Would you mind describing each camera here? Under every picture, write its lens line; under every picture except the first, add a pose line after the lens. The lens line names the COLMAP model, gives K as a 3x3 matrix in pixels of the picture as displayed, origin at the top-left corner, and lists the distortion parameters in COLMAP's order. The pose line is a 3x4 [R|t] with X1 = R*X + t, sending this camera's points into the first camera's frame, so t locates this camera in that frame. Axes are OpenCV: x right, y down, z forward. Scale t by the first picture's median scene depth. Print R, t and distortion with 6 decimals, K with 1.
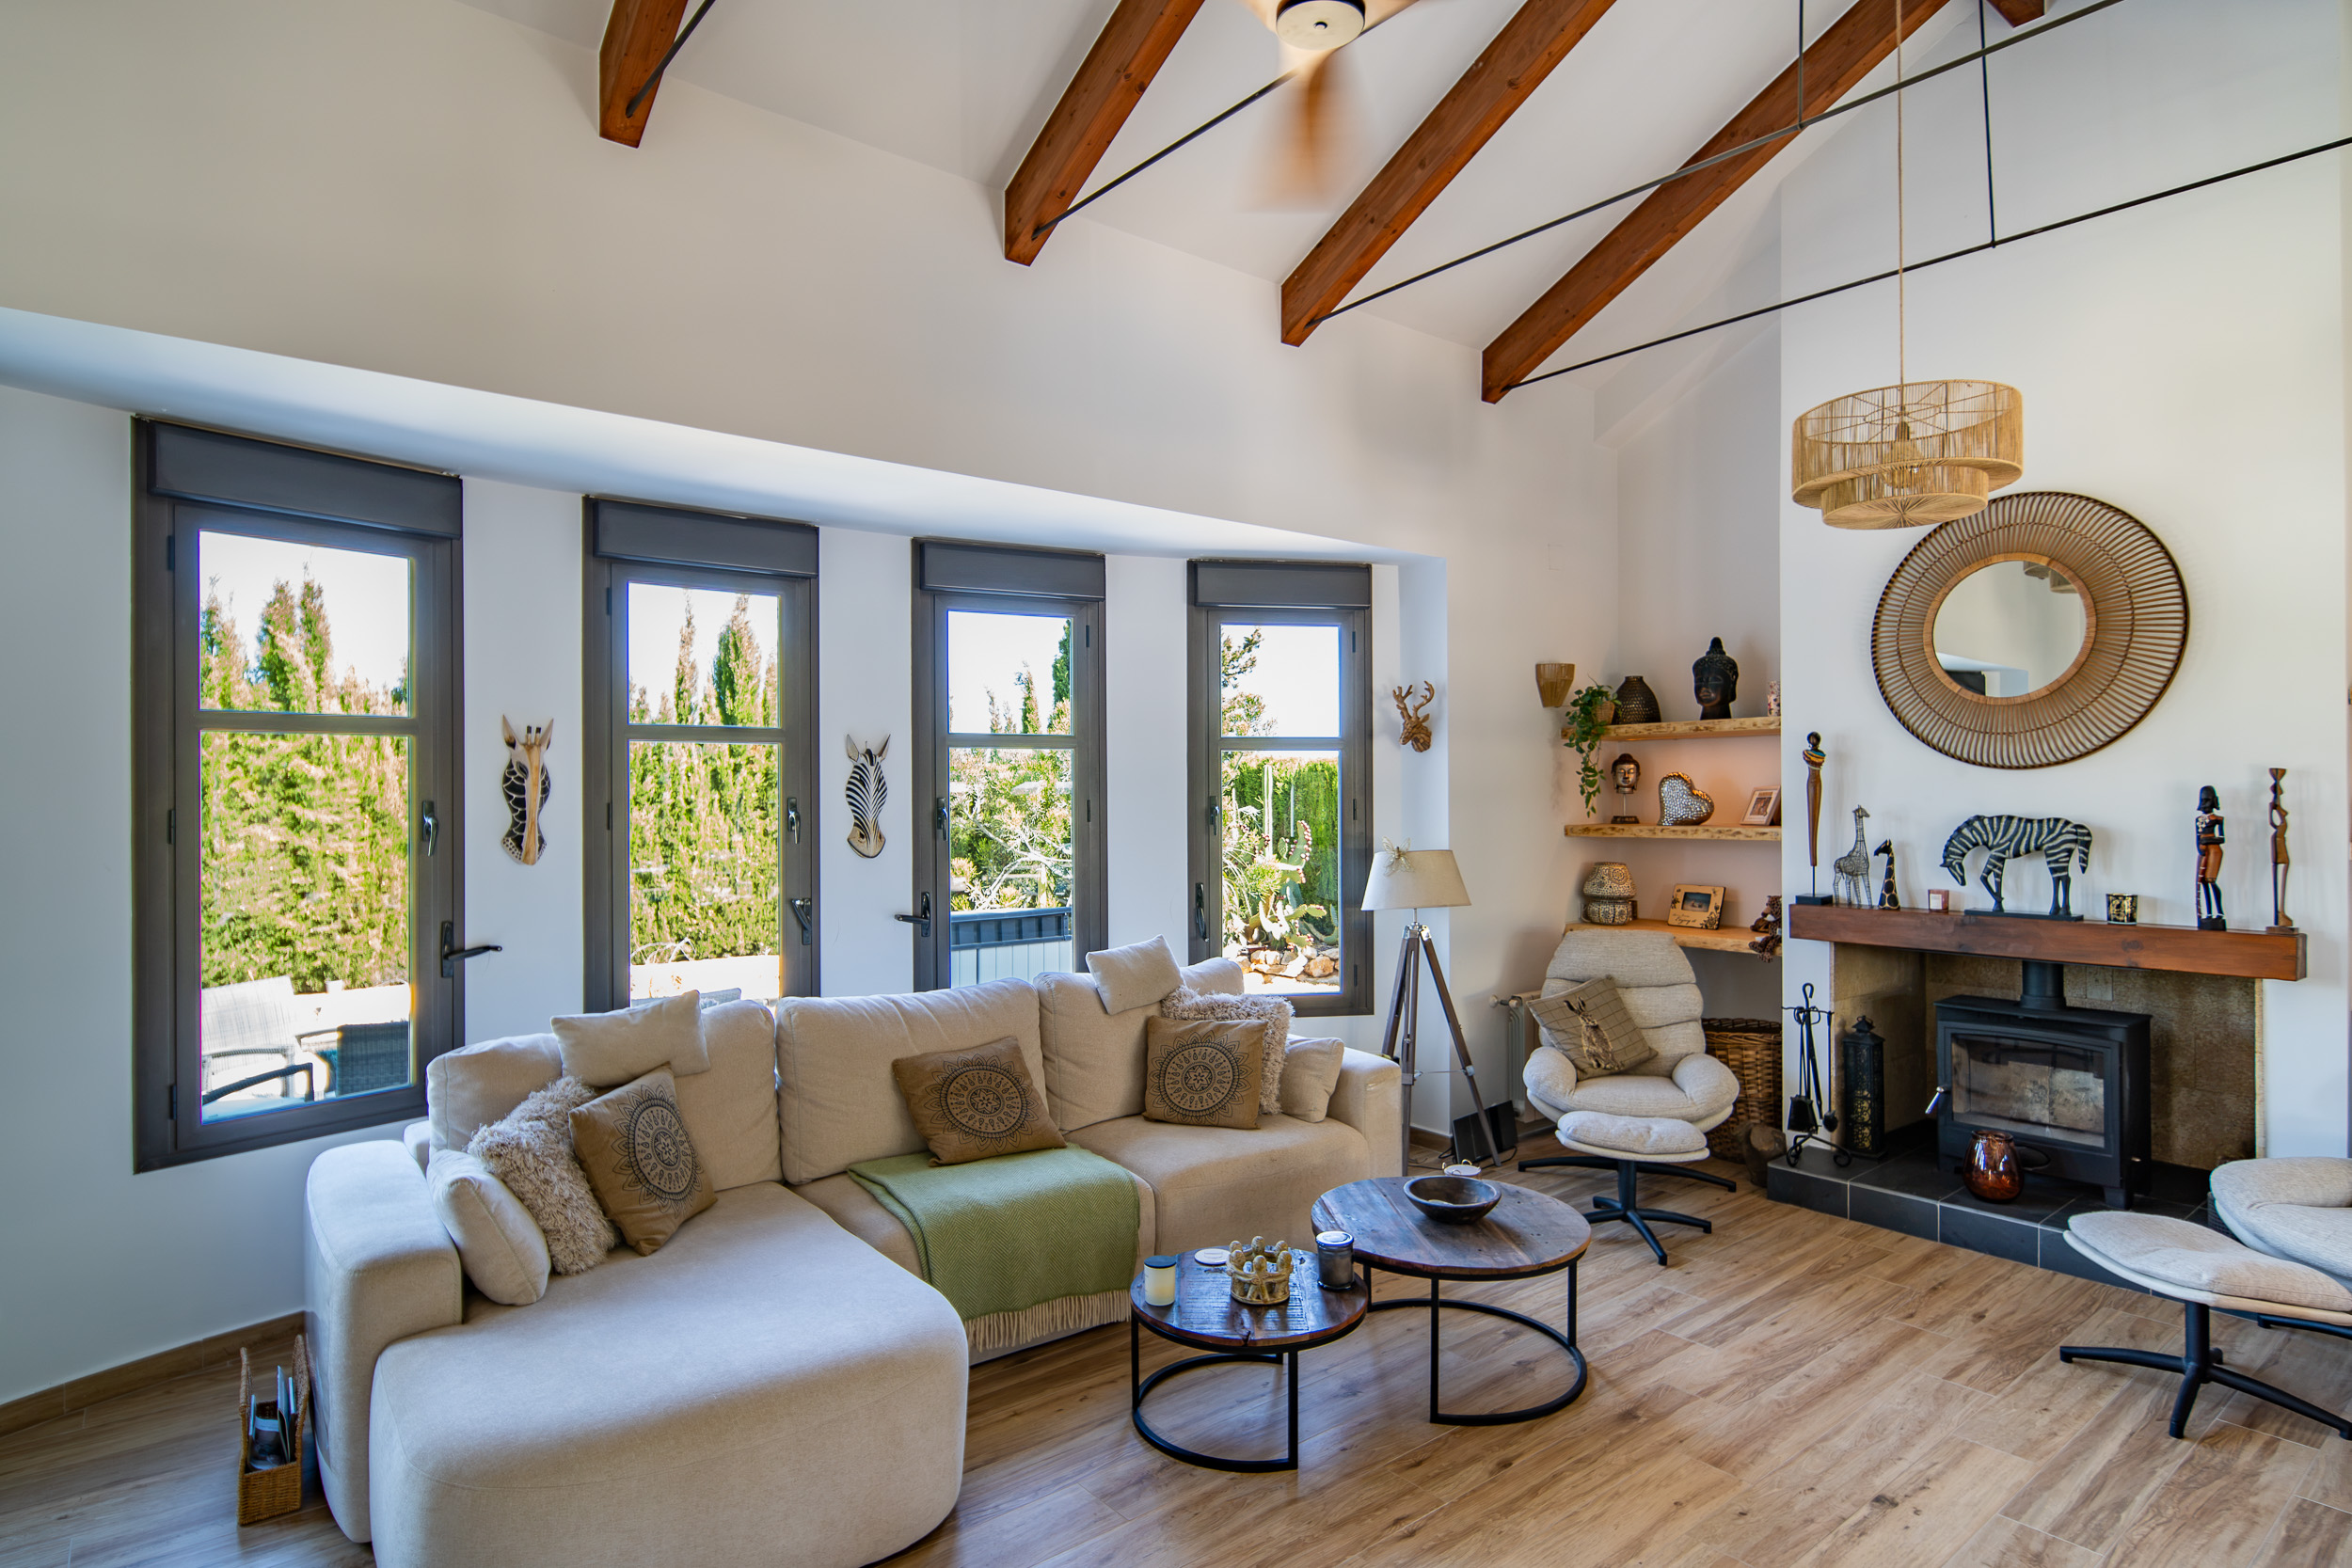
lens RADIAL K [[1274.1, 0, 1169.6], [0, 1274.1, 782.8], [0, 0, 1]] dist [-0.001409, 0.000503]
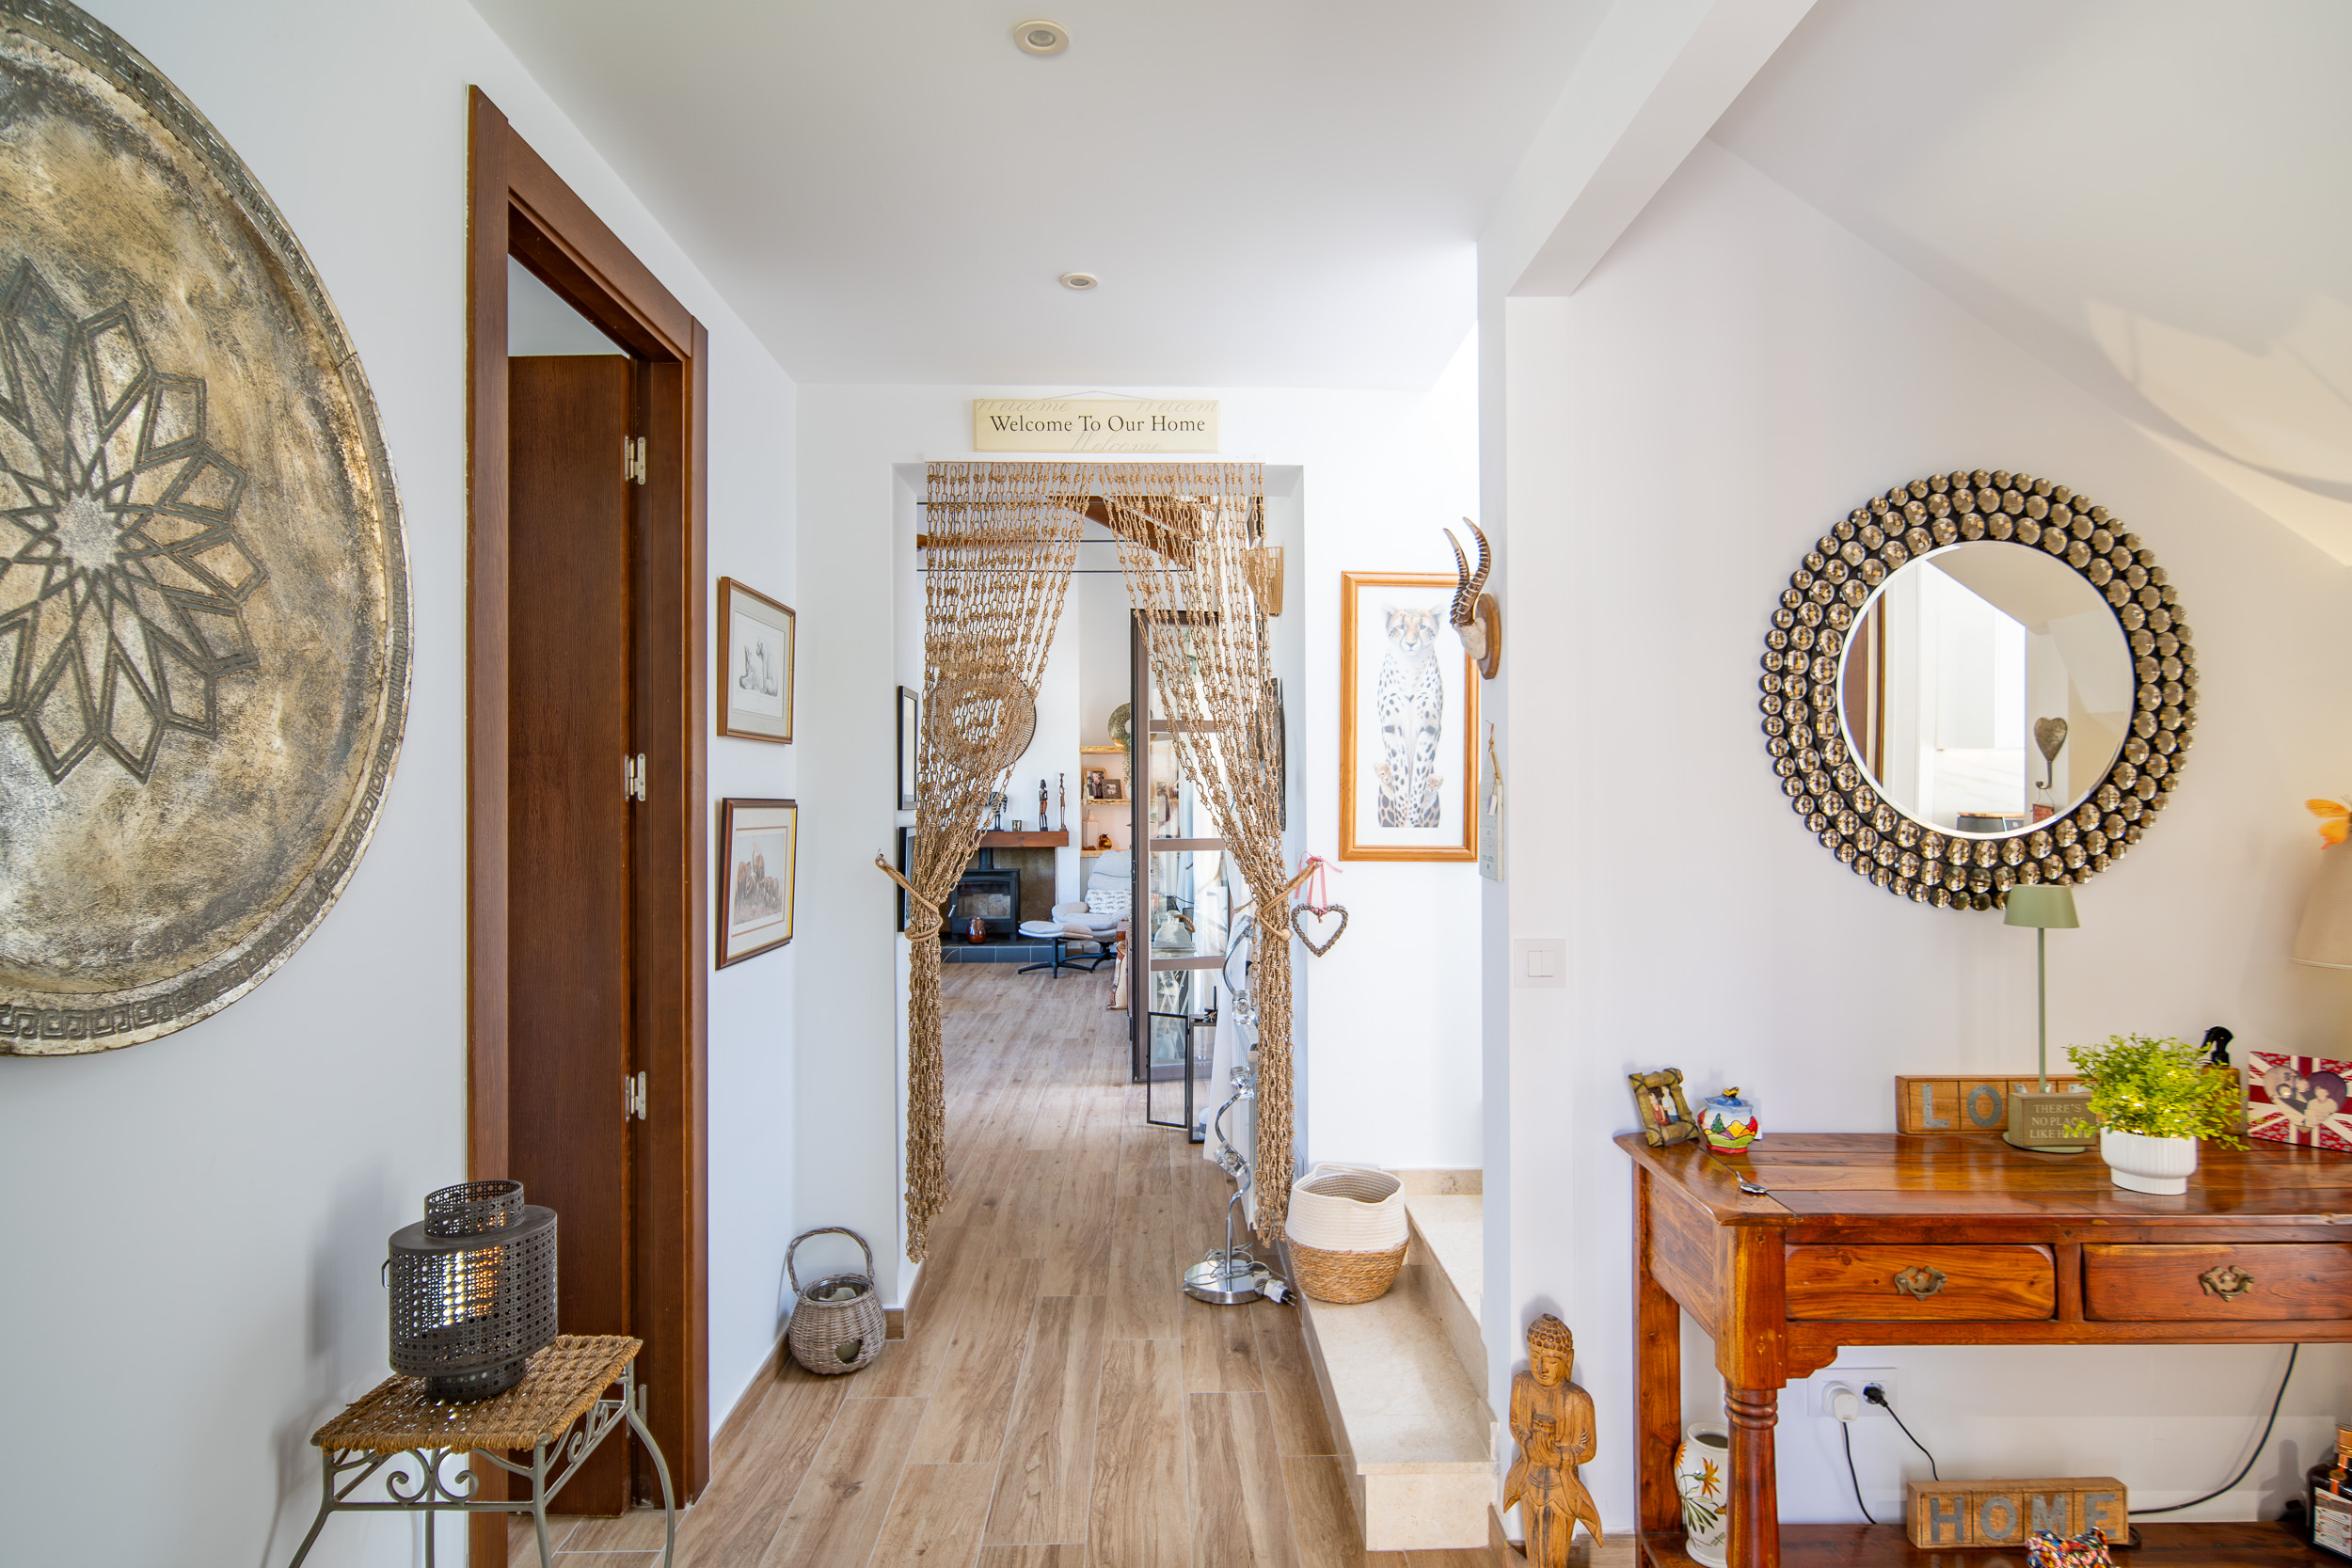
lens RADIAL K [[1274.1, 0, 1180.0], [0, 1274.1, 779.6], [0, 0, 1]] dist [-0.001409, 0.000503]
pose [[0.615053, 0.010543, 0.788415, -1.089422], [-0.000366, 0.999914, -0.013085, 0.036014], [-0.788485, 0.007759, 0.615005, -0.862376]]
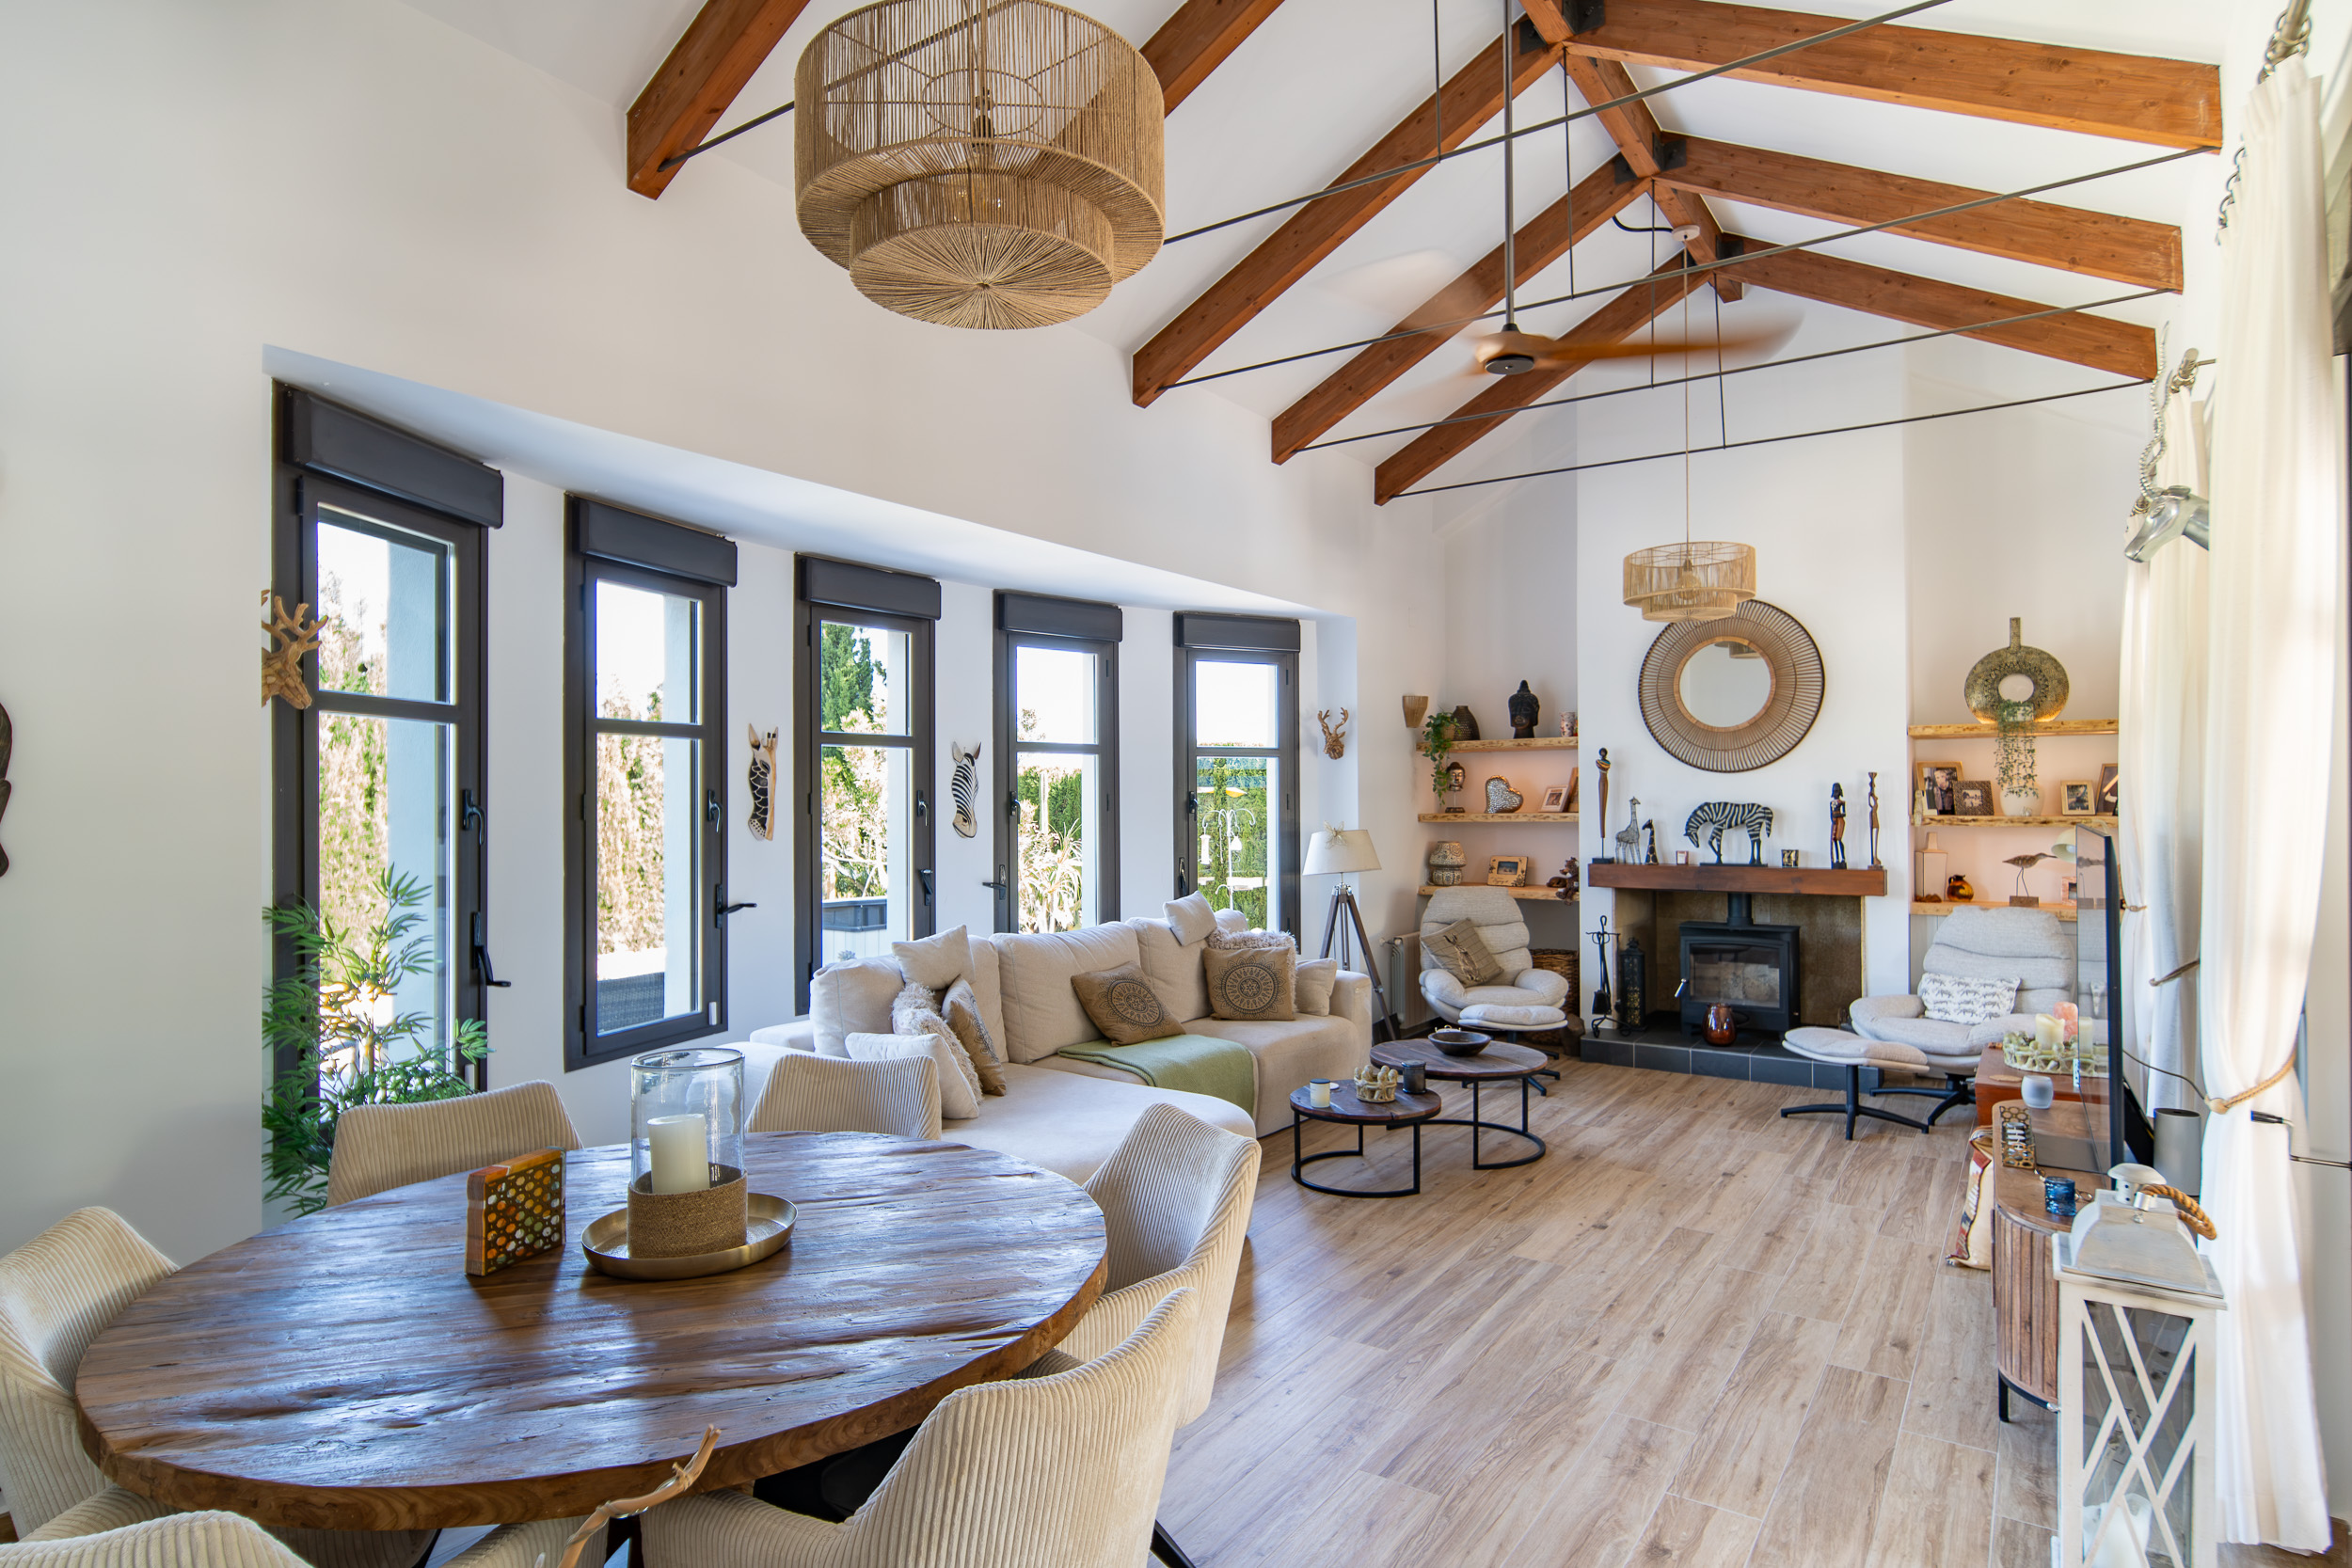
lens RADIAL K [[1274.1, 0, 1177.2], [0, 1274.1, 779.8], [0, 0, 1]] dist [-0.001409, 0.000503]
pose [[0.959978, 0.003611, 0.280051, -0.441337], [-0.000897, 0.999951, -0.009820, 0.014349], [-0.280073, 0.009176, 0.959935, -0.329652]]
